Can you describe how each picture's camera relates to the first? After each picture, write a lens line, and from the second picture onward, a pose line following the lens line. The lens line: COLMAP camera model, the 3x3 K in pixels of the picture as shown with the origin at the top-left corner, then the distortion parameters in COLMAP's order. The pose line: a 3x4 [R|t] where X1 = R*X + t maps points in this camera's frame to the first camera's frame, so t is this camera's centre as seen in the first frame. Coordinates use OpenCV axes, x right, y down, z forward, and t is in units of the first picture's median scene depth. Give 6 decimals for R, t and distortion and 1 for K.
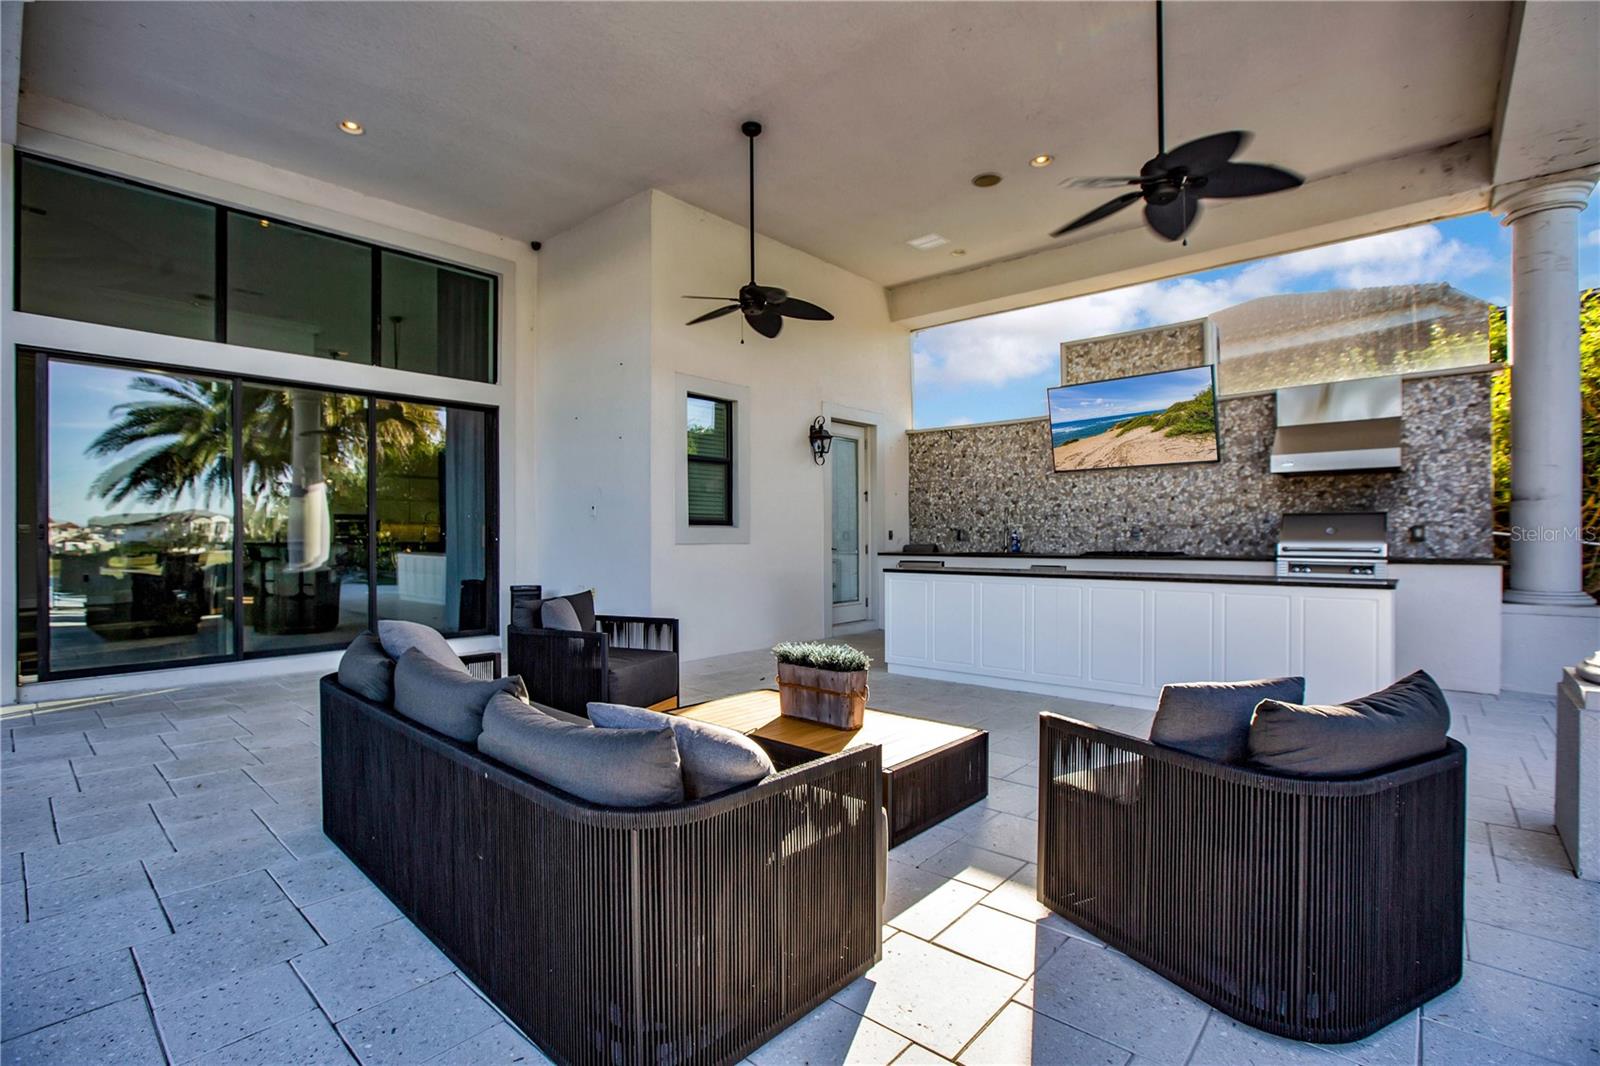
lens RADIAL K [[736.2, 0, 800.5], [0, 736.2, 537.9], [0, 0, 1]] dist [-0.032287, 0.002344]
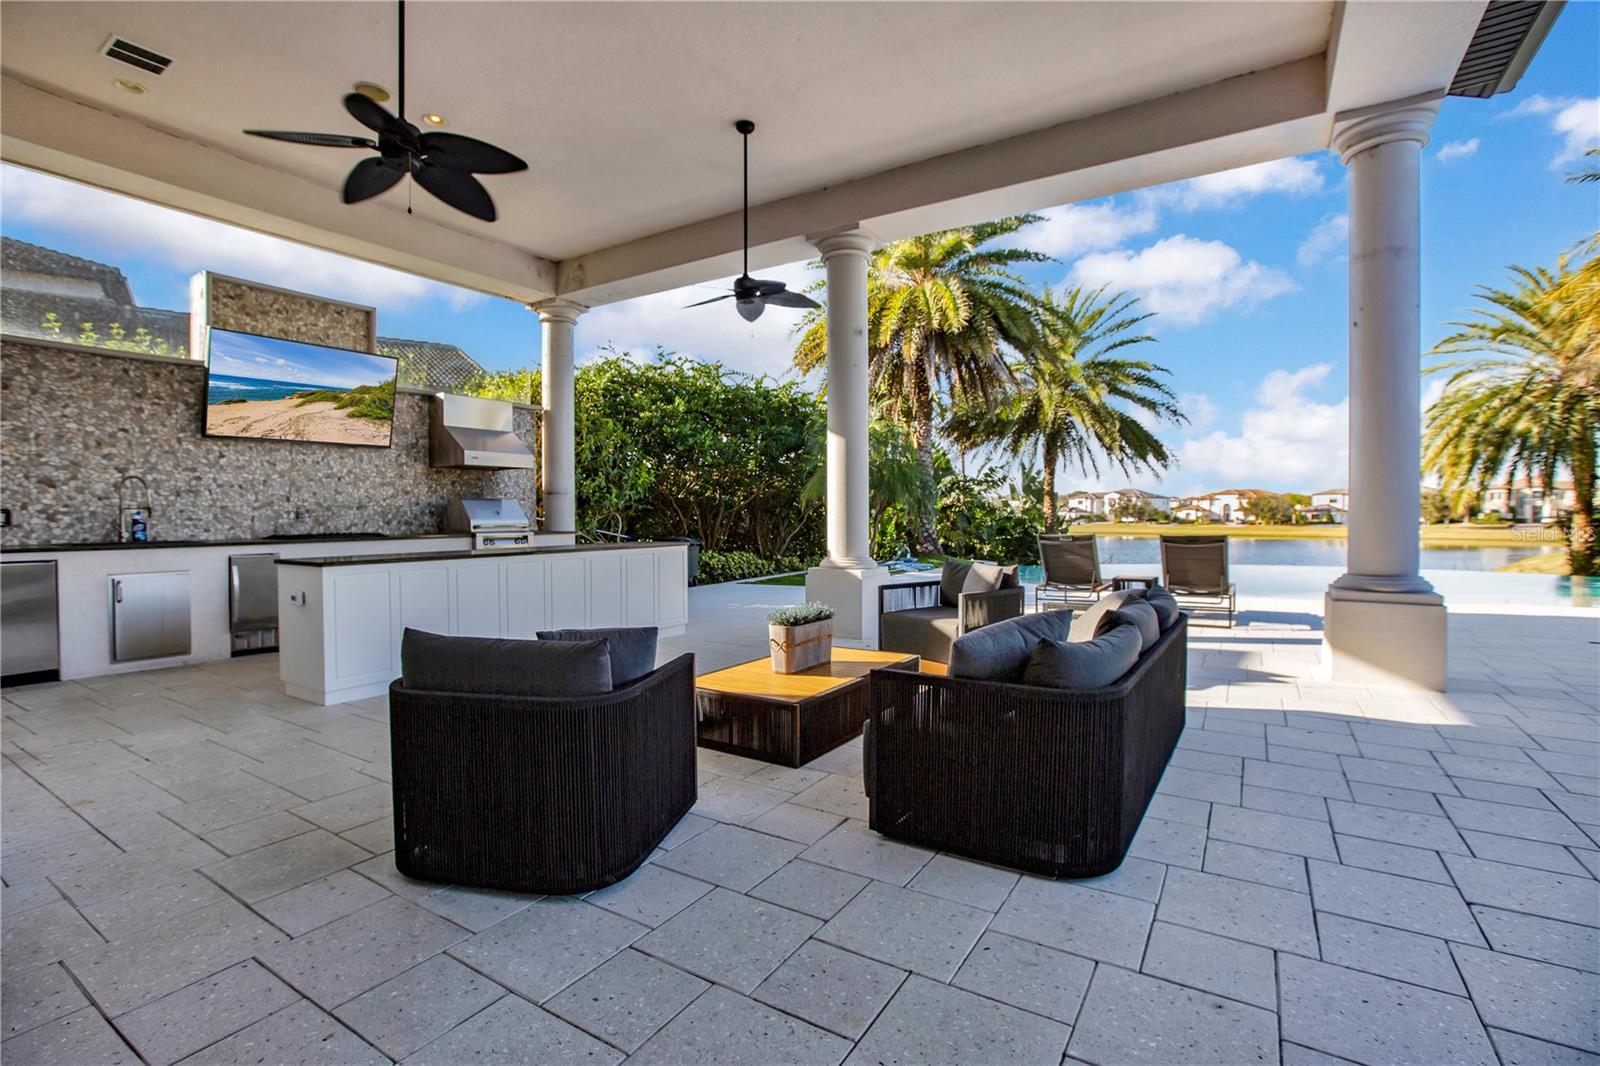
lens RADIAL K [[736.2, 0, 798.9], [0, 736.2, 524.1], [0, 0, 1]] dist [-0.032287, 0.002344]
pose [[-0.159060, -0.015181, 0.987152, -0.546267], [0.002355, 0.999873, 0.015756, -0.007212], [-0.987266, 0.004831, -0.159004, 0.535403]]
